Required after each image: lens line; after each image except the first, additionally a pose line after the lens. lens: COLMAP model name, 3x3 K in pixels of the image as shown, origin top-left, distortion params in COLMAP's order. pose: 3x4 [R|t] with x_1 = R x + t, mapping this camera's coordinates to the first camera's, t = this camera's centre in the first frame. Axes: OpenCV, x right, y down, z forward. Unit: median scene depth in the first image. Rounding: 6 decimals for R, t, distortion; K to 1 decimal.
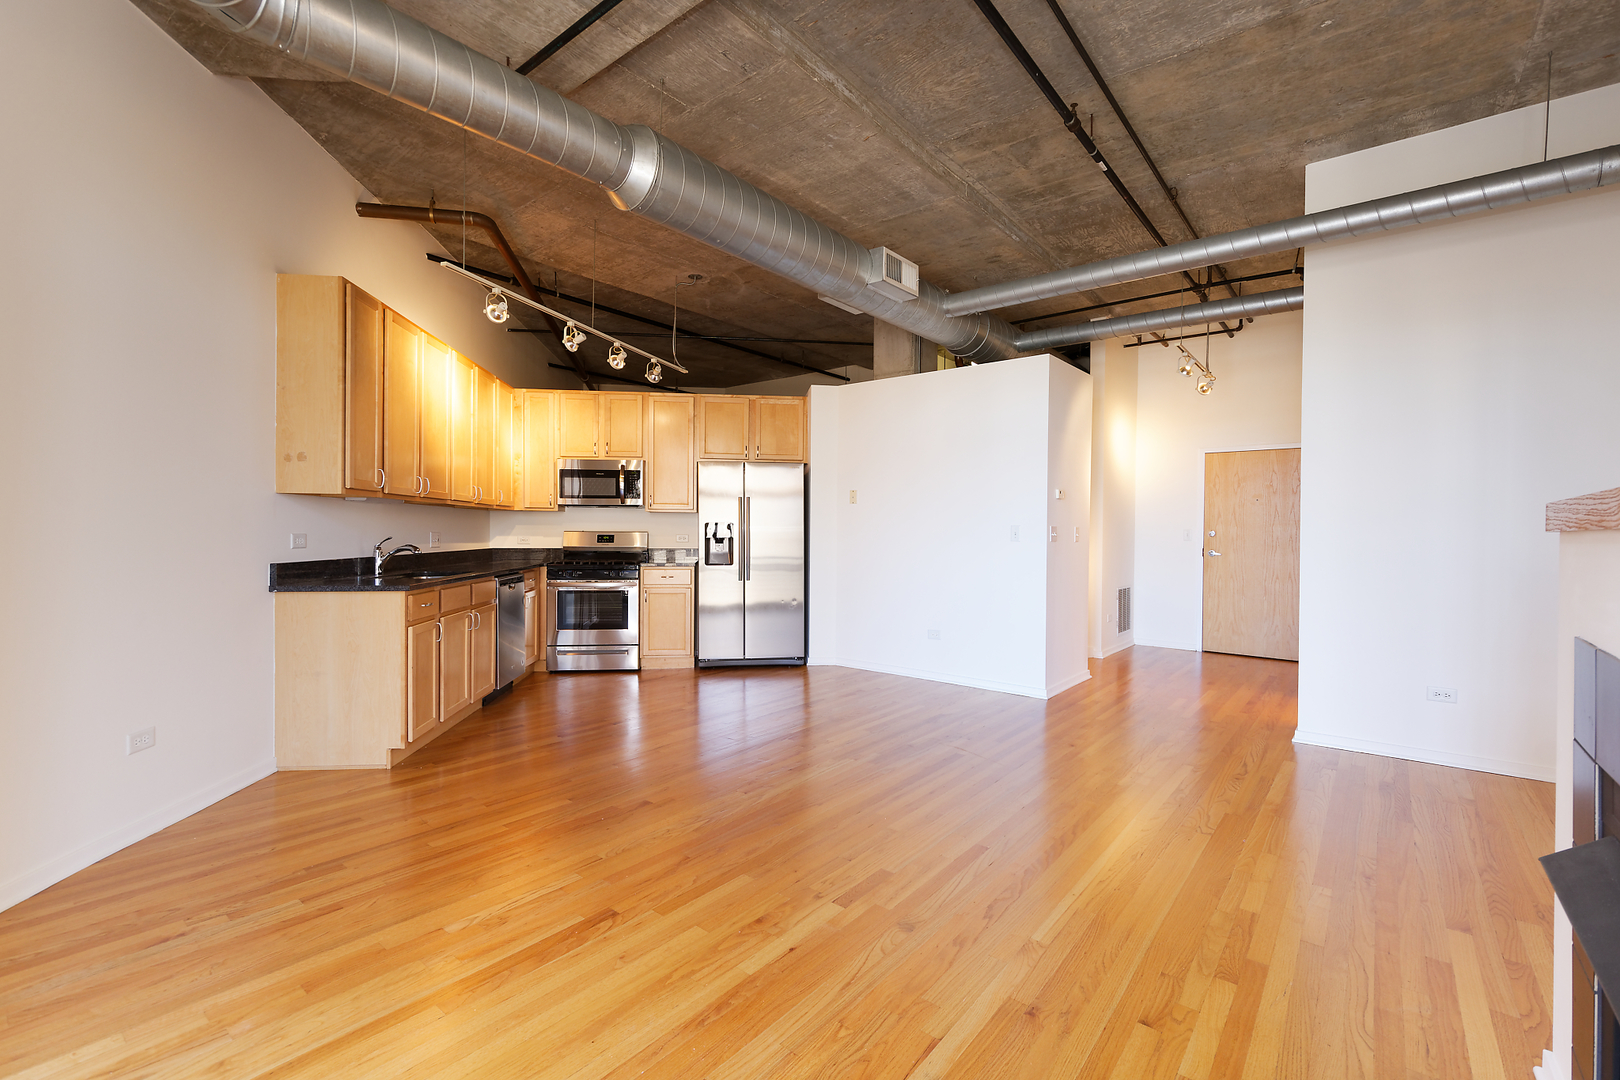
lens RADIAL K [[704.0, 0, 817.3], [0, 704.0, 538.1], [0, 0, 1]] dist [0.002676, -0.000498]
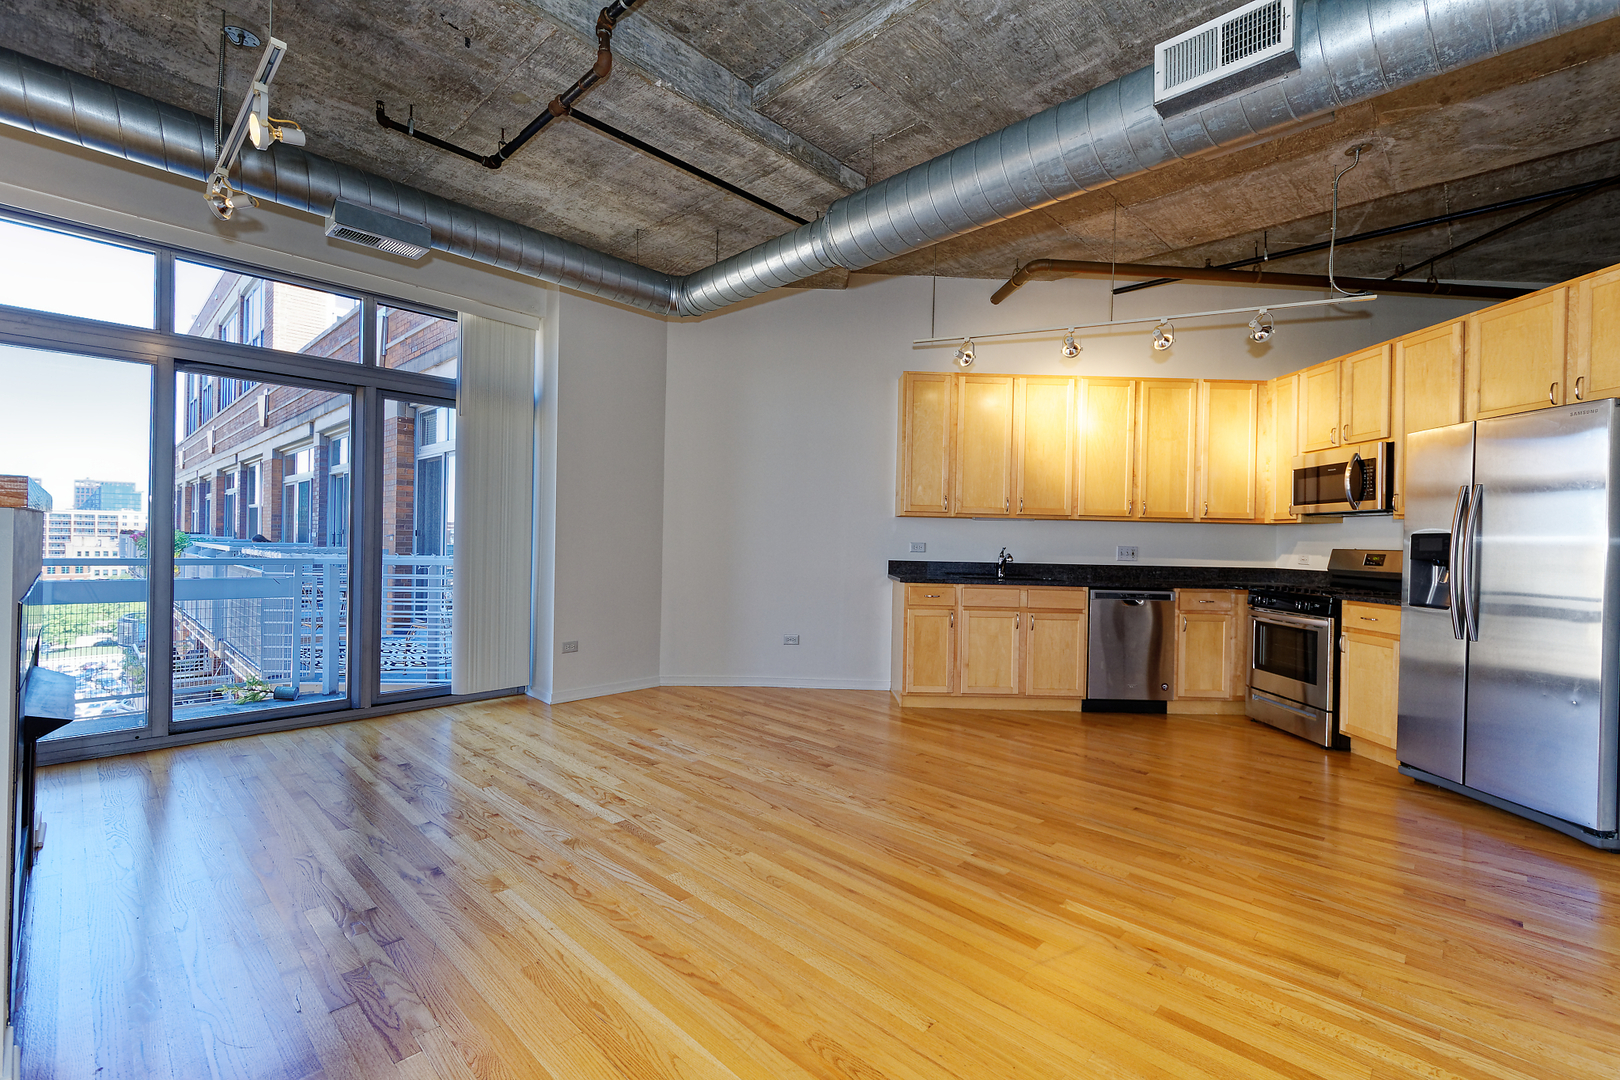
lens RADIAL K [[704.0, 0, 810.1], [0, 704.0, 539.4], [0, 0, 1]] dist [0.002676, -0.000498]
pose [[-0.090906, -0.008453, -0.995824, 0.559044], [-0.030457, 0.999520, -0.005704, 0.001876], [0.995394, 0.029811, -0.091120, 0.632675]]
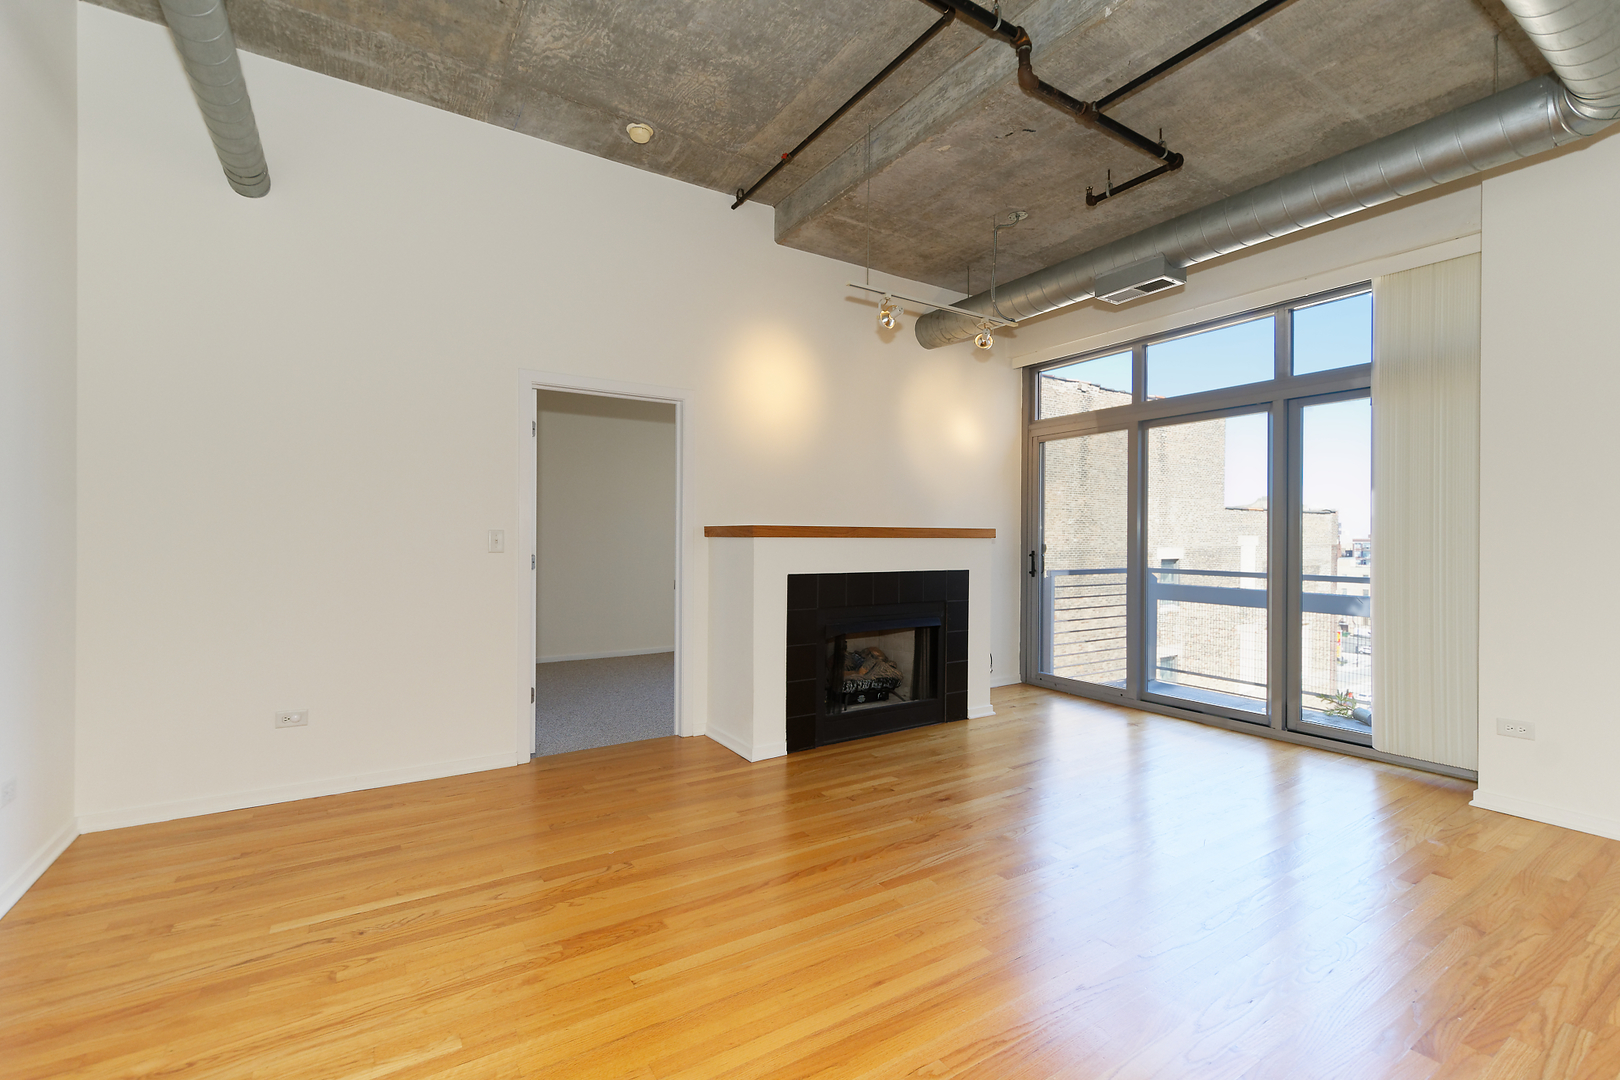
lens RADIAL K [[704.0, 0, 814.7], [0, 704.0, 540.9], [0, 0, 1]] dist [0.002676, -0.000498]
pose [[-0.948368, -0.015767, 0.316780, 0.020289], [-0.011959, 0.999831, 0.013963, -0.009898], [-0.316947, 0.009453, -0.948396, 0.981899]]
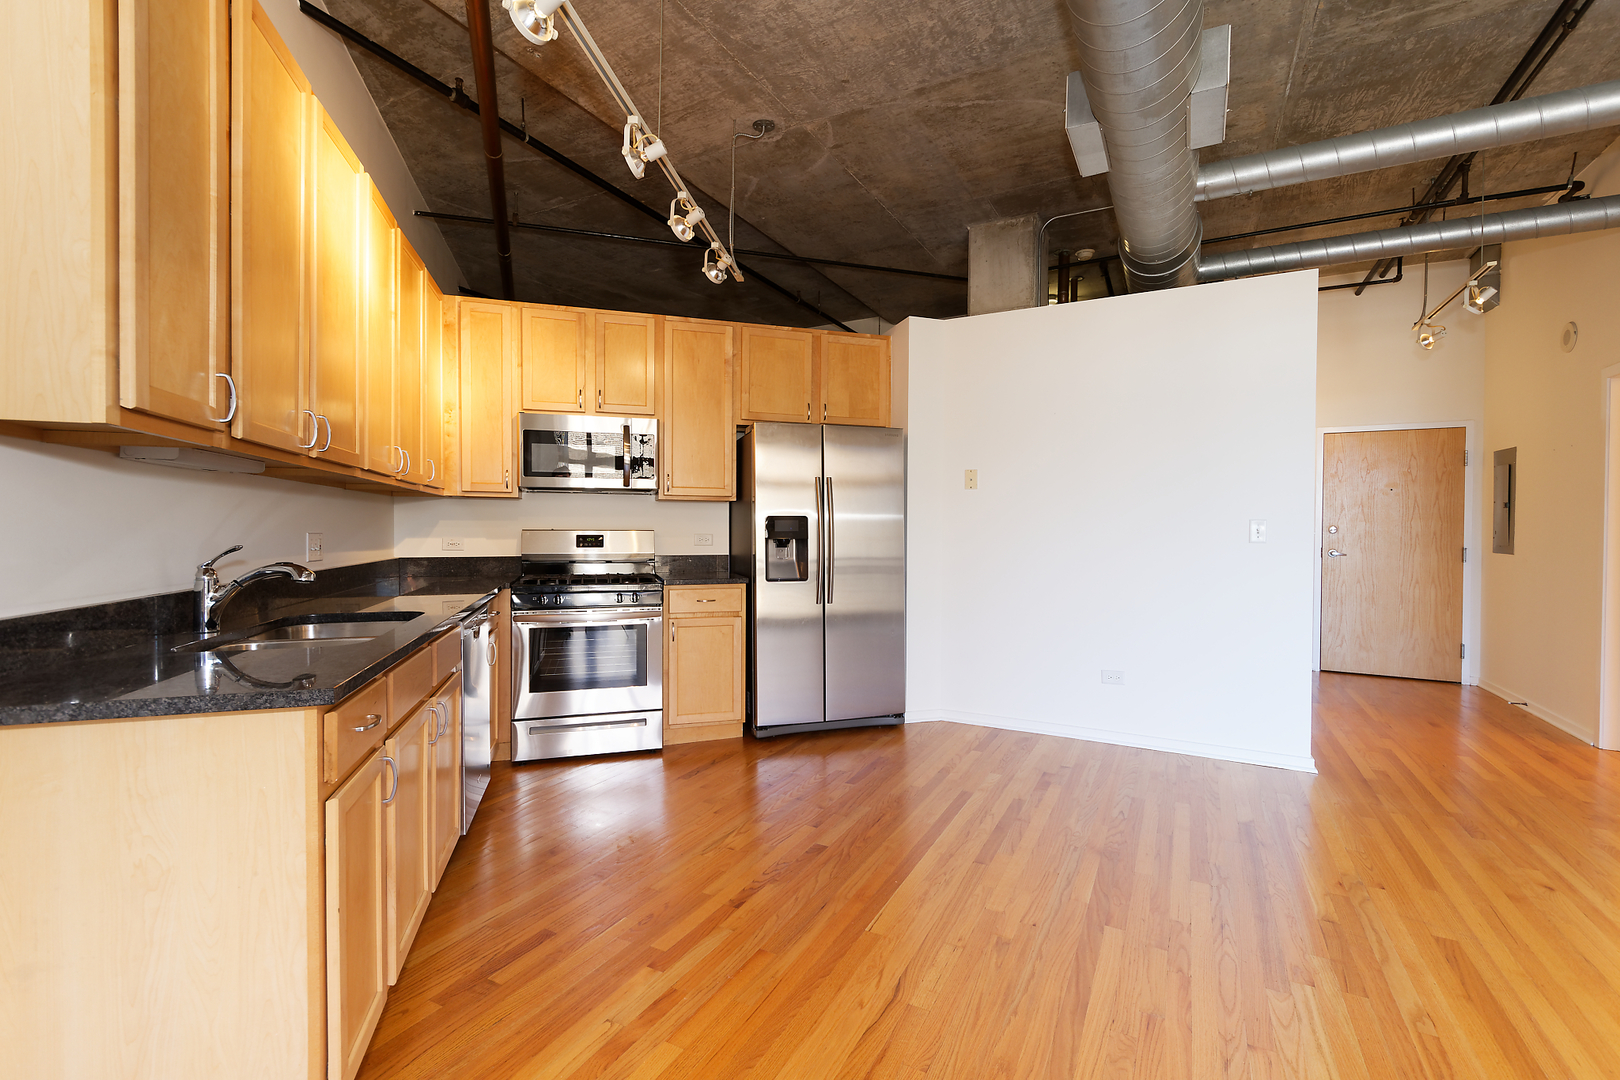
lens RADIAL K [[704.0, 0, 816.3], [0, 704.0, 538.1], [0, 0, 1]] dist [0.002676, -0.000498]
pose [[0.982126, -0.005627, 0.188139, -0.273493], [0.004718, 0.999975, 0.005274, -0.005499], [-0.188164, -0.004292, 0.982128, 0.408135]]
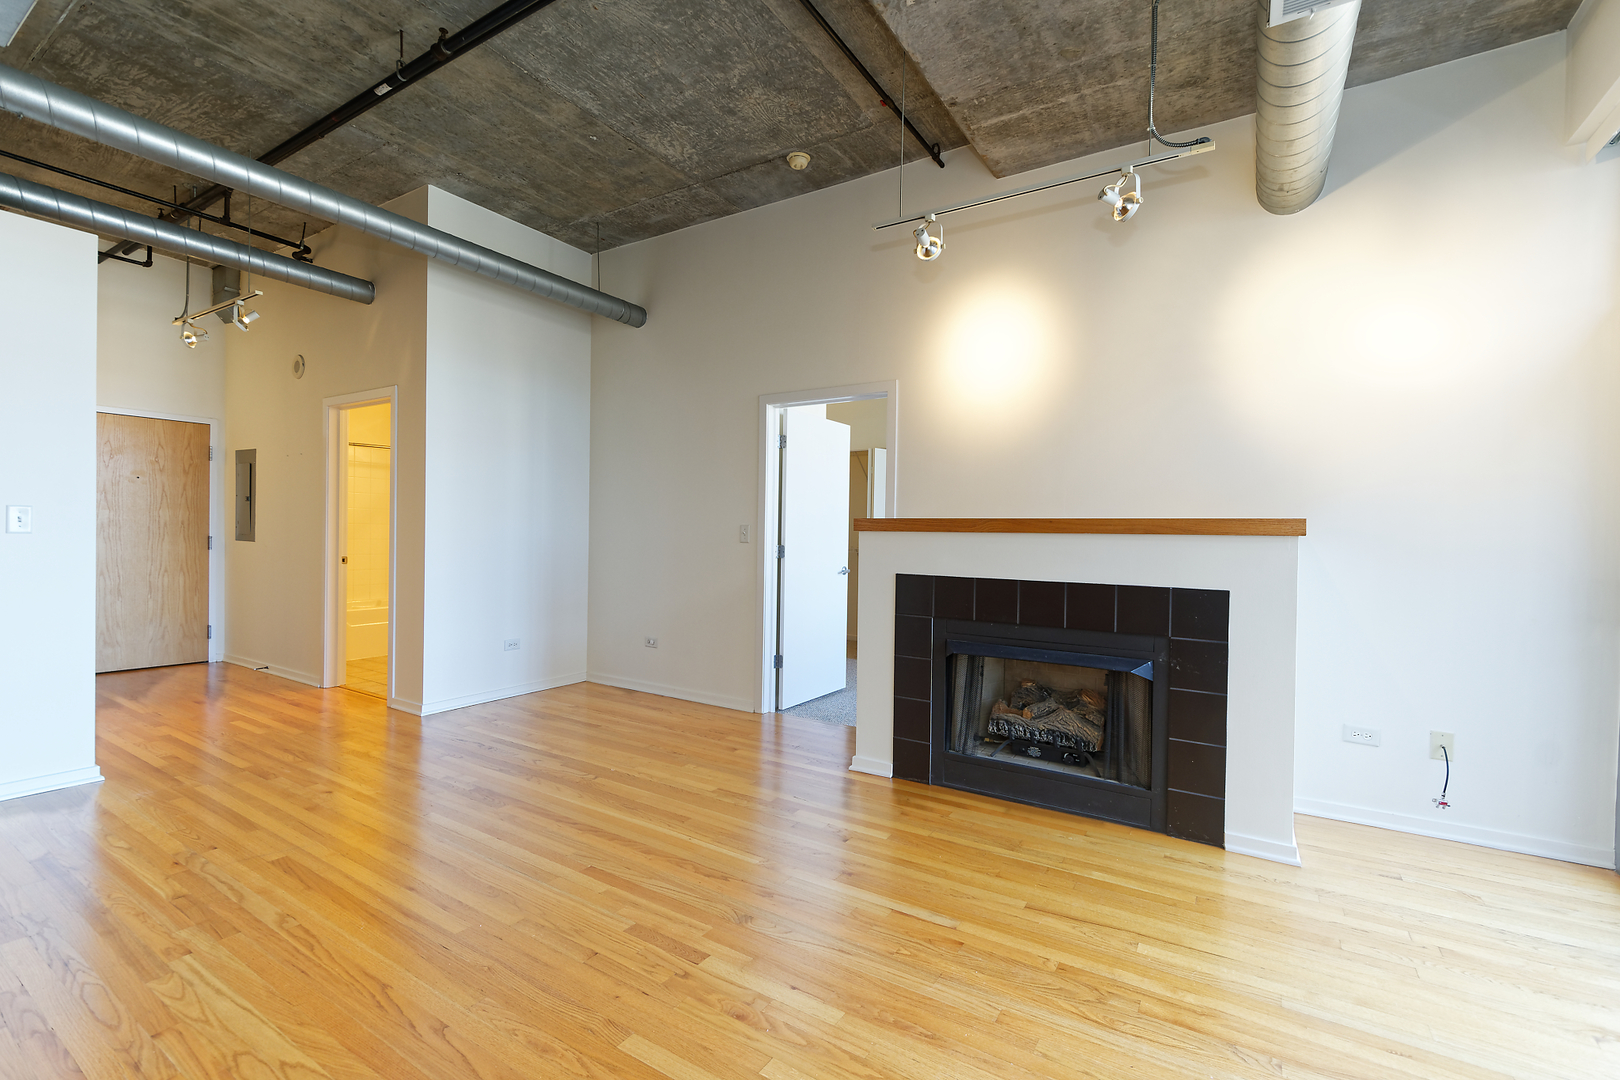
lens RADIAL K [[704.0, 0, 809.6], [0, 704.0, 539.9], [0, 0, 1]] dist [0.002676, -0.000498]
pose [[-0.110566, -0.021683, 0.993632, -0.366967], [-0.009317, 0.999741, 0.020780, -0.007747], [-0.993825, -0.006961, -0.110739, 0.424222]]
